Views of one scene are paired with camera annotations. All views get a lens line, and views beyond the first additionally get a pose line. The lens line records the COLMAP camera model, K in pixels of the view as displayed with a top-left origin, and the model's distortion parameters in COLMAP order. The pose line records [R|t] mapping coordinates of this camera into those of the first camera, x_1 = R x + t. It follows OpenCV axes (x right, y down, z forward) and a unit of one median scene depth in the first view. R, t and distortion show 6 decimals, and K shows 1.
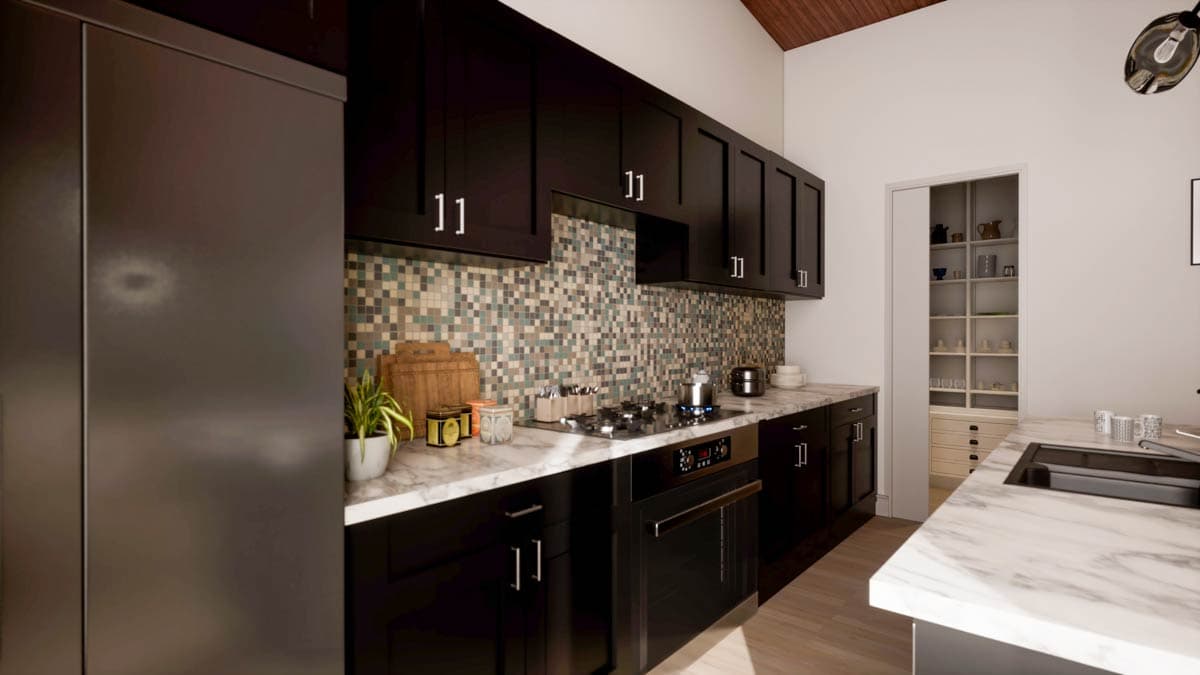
lens RADIAL K [[600.8, 0, 600.0], [0, 600.8, 337.5], [0, 0, 1]] dist [-0.001258, 0.000232]
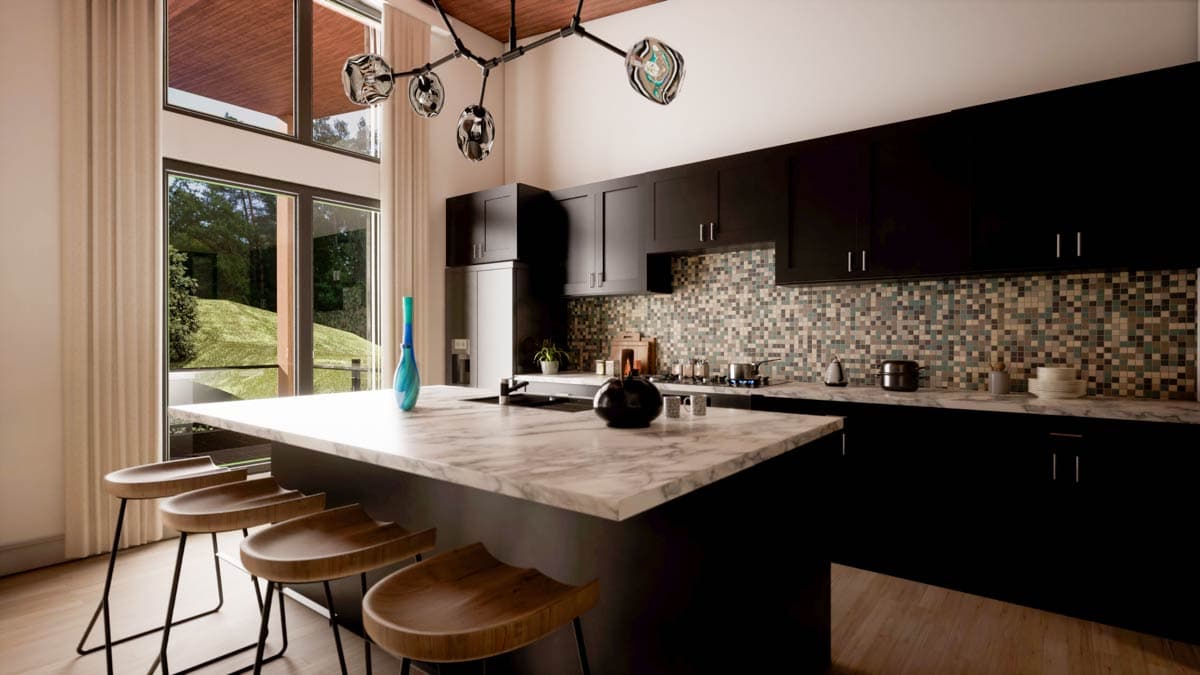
lens RADIAL K [[600.8, 0, 600.0], [0, 600.8, 337.5], [0, 0, 1]] dist [-0.001258, 0.000232]
pose [[0.034980, 0.001092, -0.999387, 1.414733], [-0.005530, 0.999984, 0.000899, 0.018360], [0.999373, 0.005495, 0.034985, 0.593564]]
